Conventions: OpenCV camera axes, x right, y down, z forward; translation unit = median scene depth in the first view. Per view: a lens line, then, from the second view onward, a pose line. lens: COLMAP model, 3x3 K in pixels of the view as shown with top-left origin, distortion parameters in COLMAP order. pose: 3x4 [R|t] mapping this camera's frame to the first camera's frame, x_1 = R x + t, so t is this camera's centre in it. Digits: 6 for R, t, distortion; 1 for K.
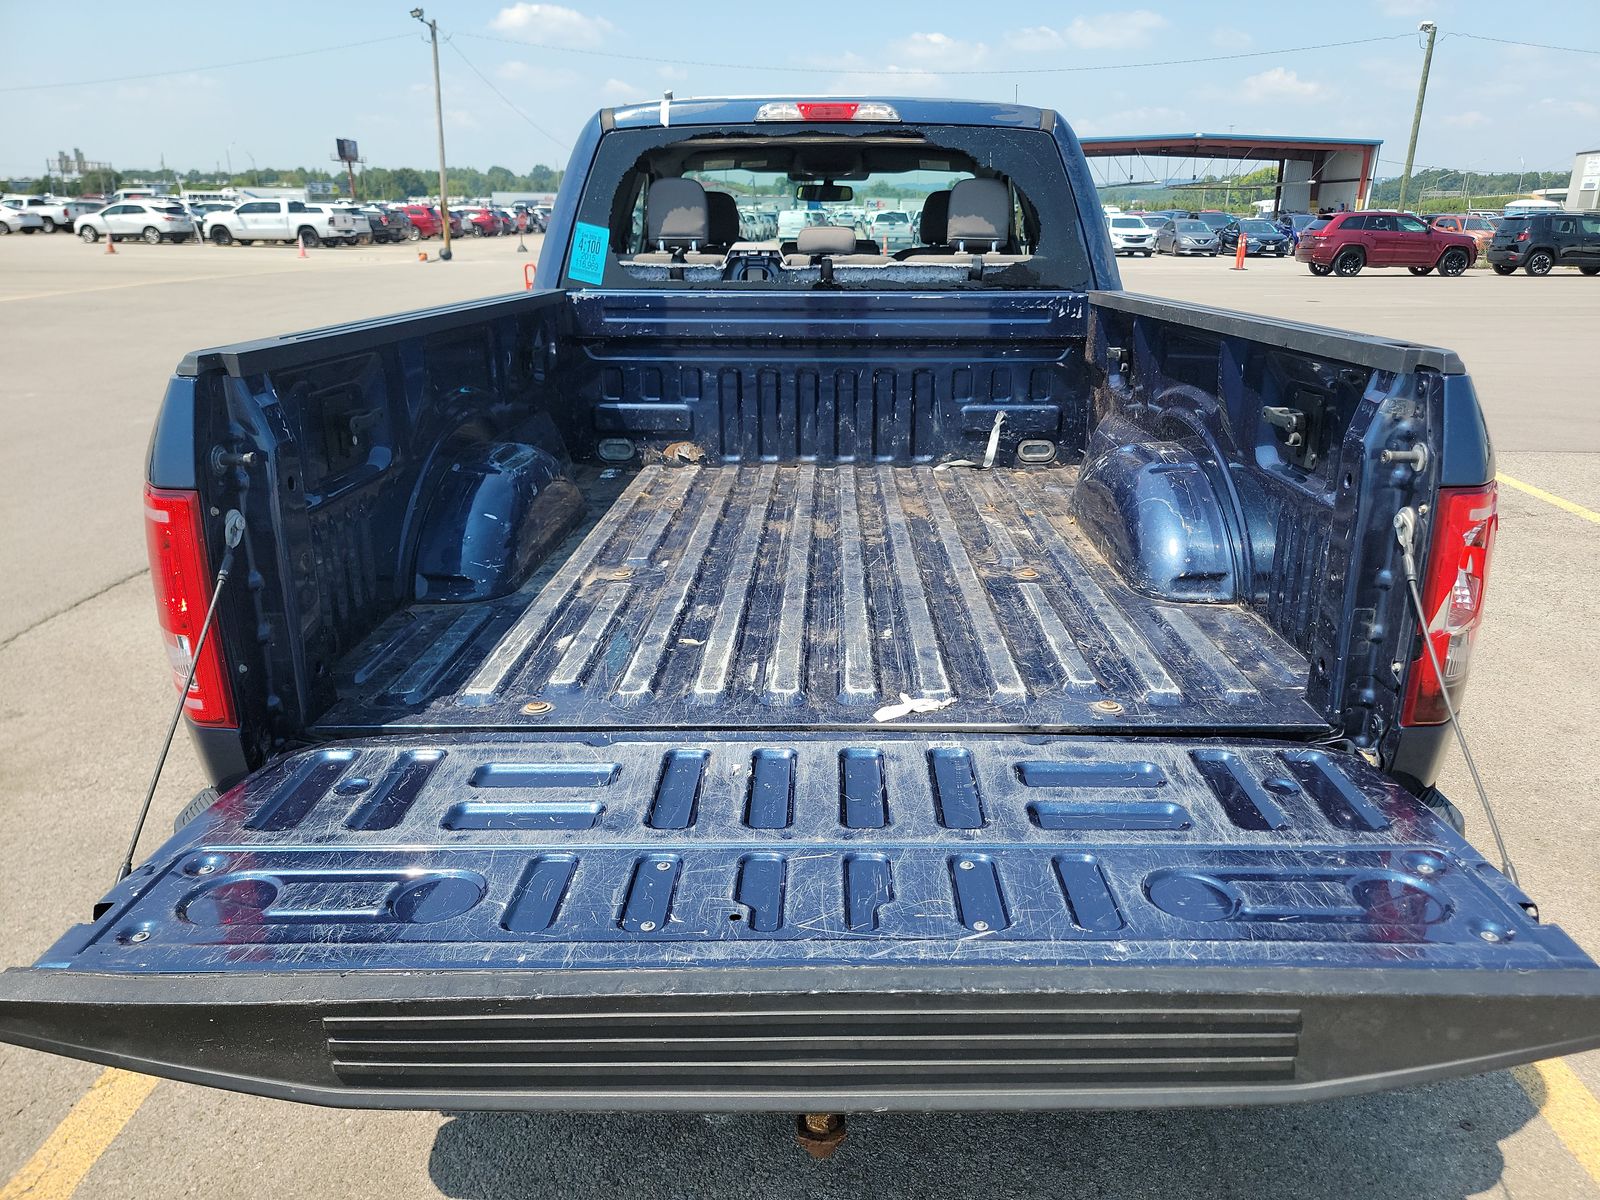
lens RADIAL K [[1118.1, 0, 816.3], [0, 1118.1, 577.7], [0, 0, 1]] dist [0.025505, -0.007778]
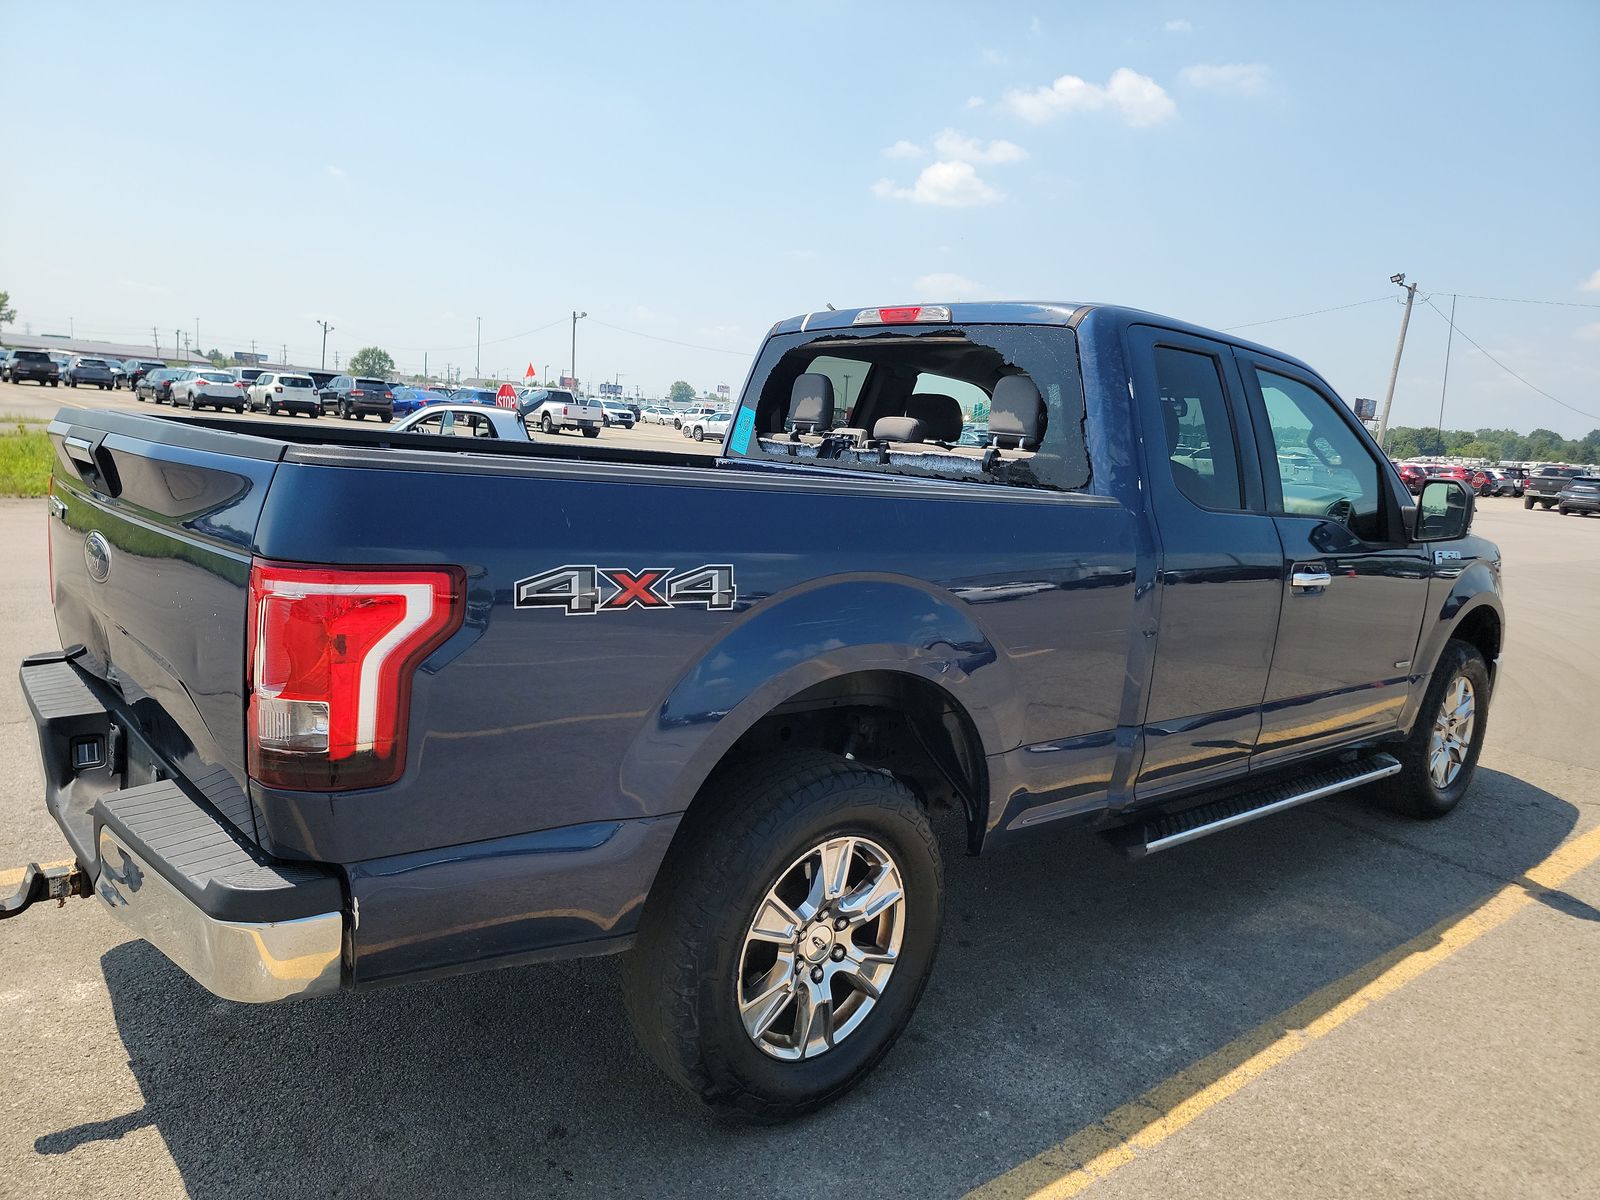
lens RADIAL K [[1118.1, 0, 816.3], [0, 1118.1, 577.7], [0, 0, 1]] dist [0.025505, -0.007778]
pose [[0.678897, 0.138654, -0.721023, 0.506074], [-0.287424, 0.953825, -0.087208, -0.034724], [0.675638, 0.266444, 0.687402, 0.171649]]
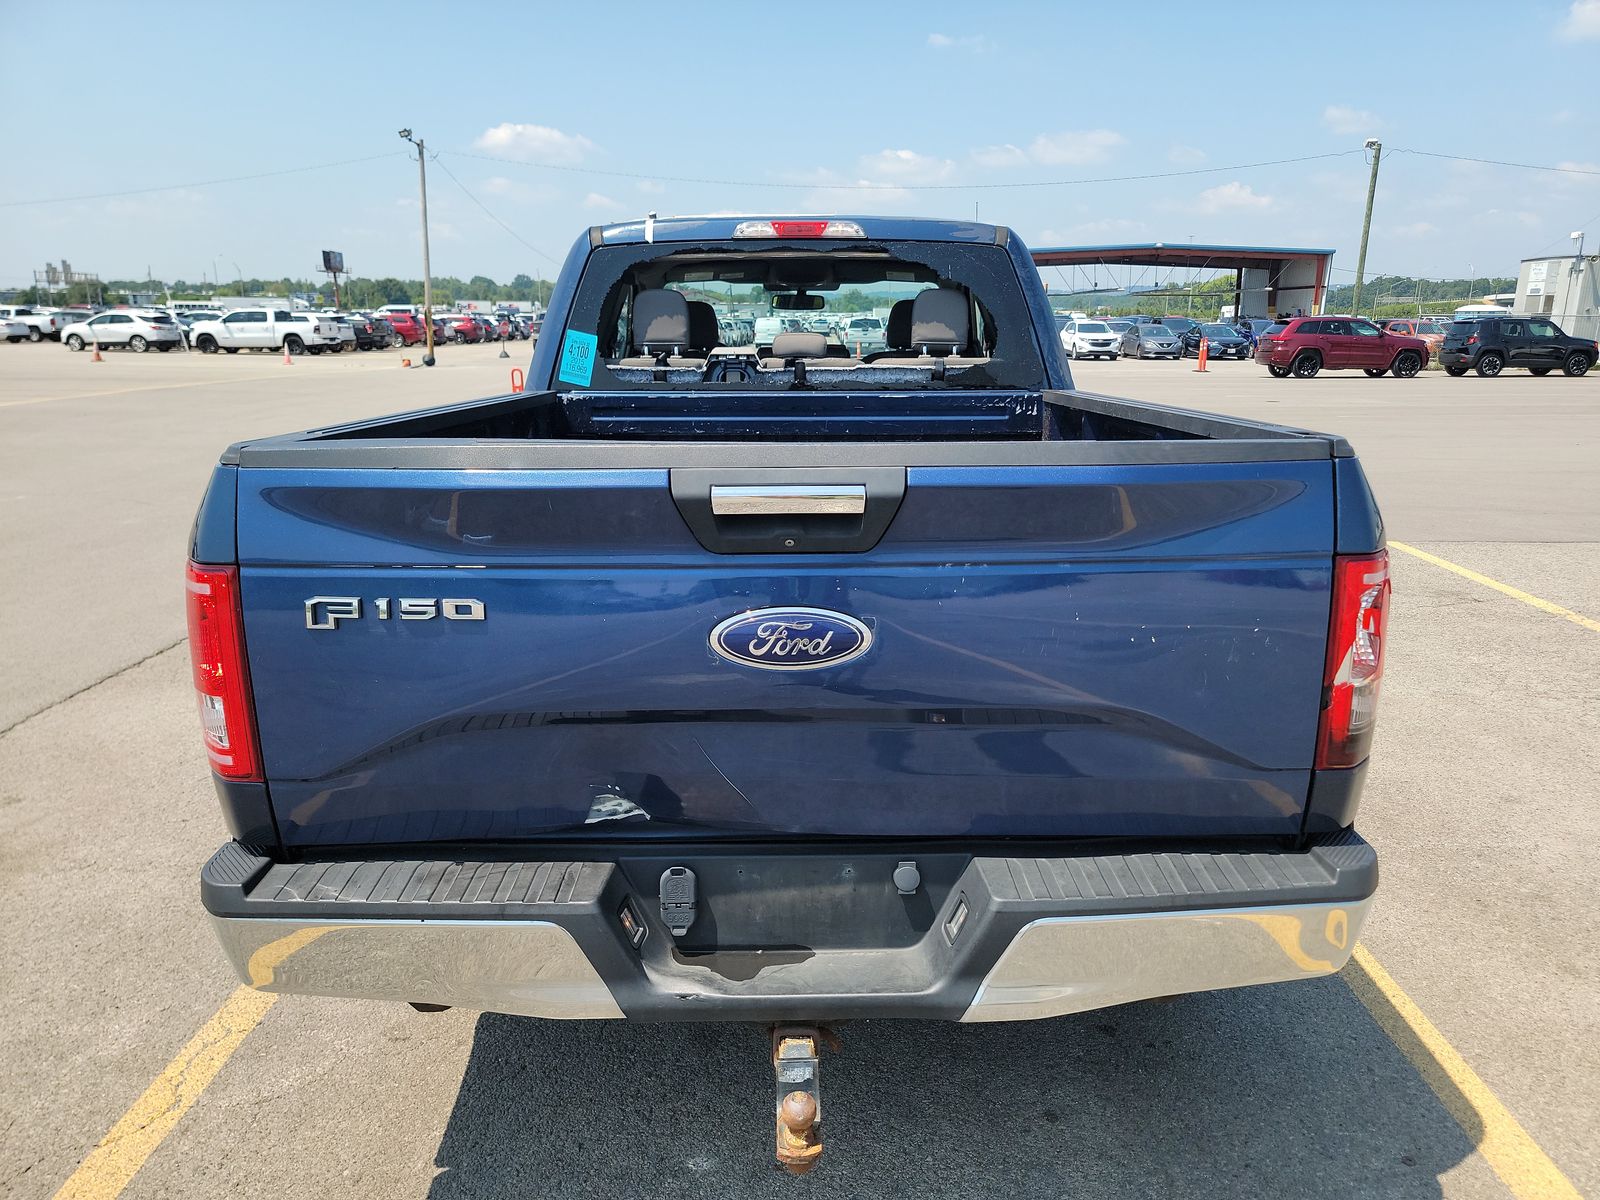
lens RADIAL K [[1114.8, 0, 808.6], [0, 1114.8, 591.5], [0, 0, 1]] dist [0.025627, -0.000344]
pose [[0.999883, -0.007141, 0.013520, 0.001153], [0.008142, 0.997111, -0.075515, 0.010972], [-0.012941, 0.075617, 0.997053, -0.035245]]
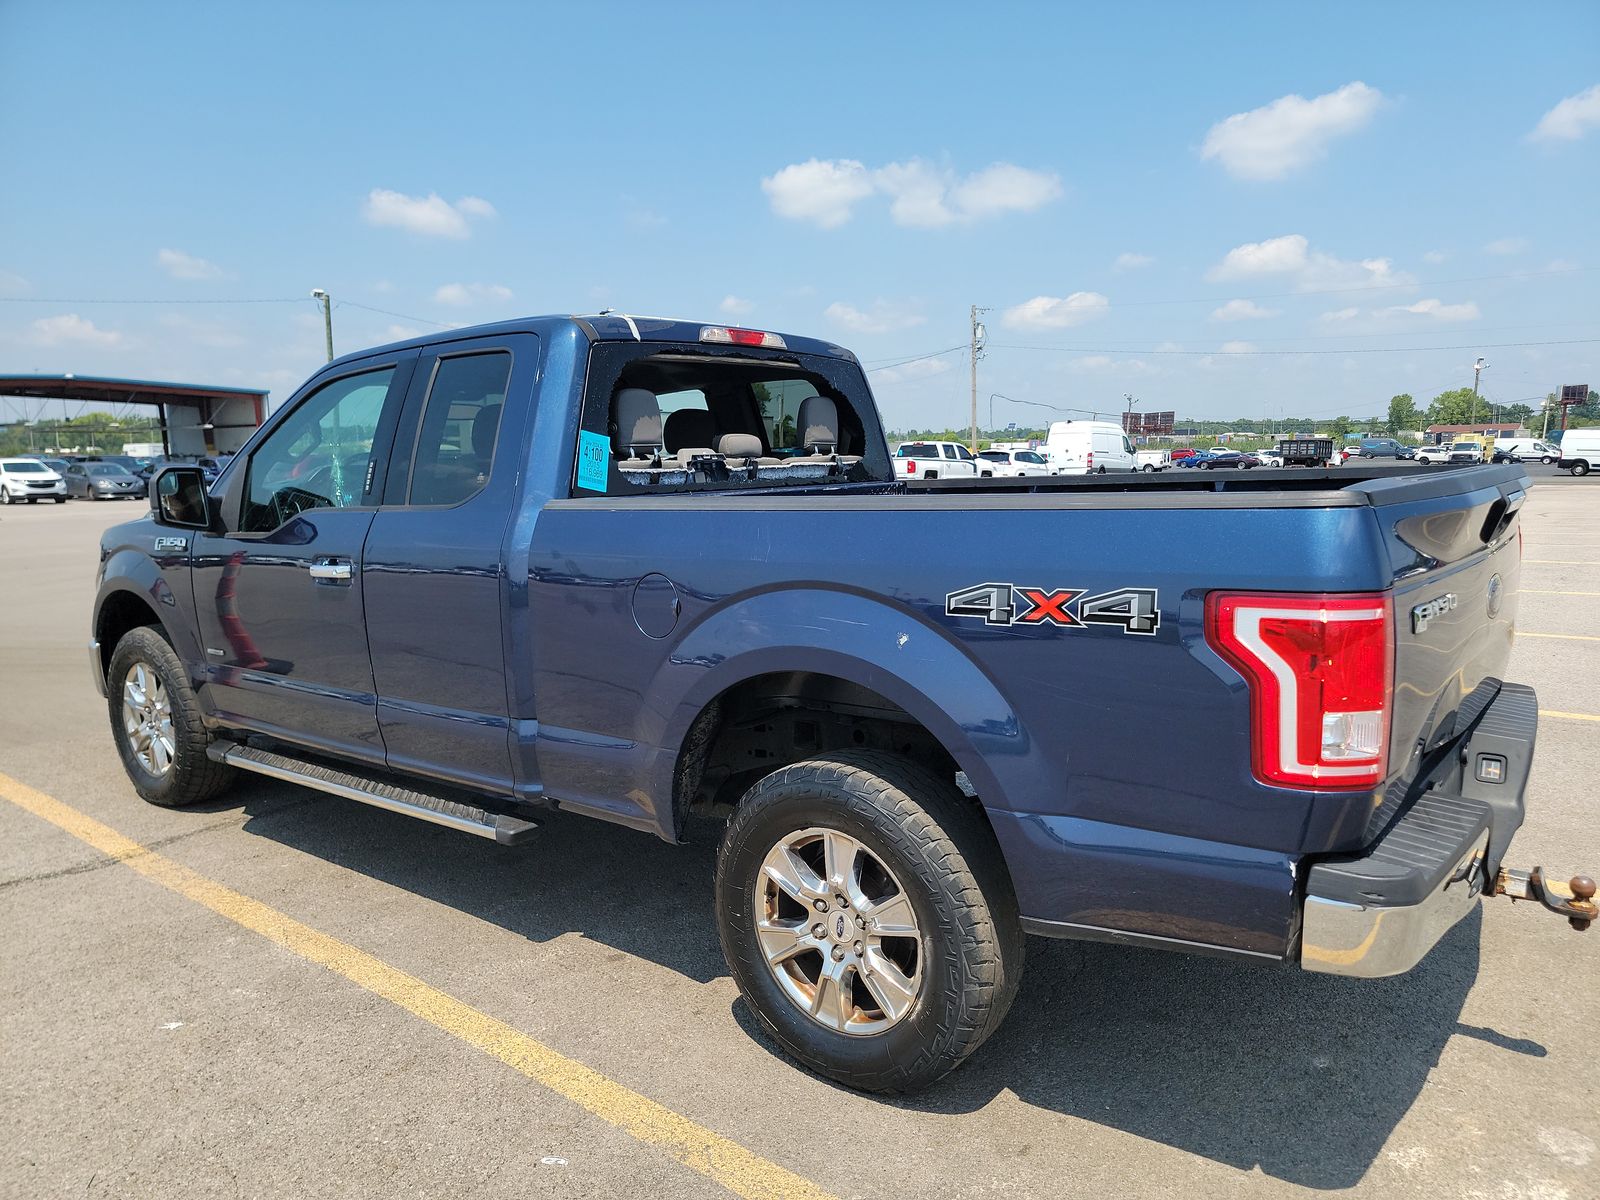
lens RADIAL K [[1118.6, 0, 800.0], [0, 1118.6, 600.0], [0, 0, 1]] dist [0.027076, 0.001807]
pose [[0.613333, -0.116929, 0.781121, -0.574652], [0.259881, 0.963788, -0.059785, -0.047834], [-0.745845, 0.239666, 0.621511, 0.202088]]
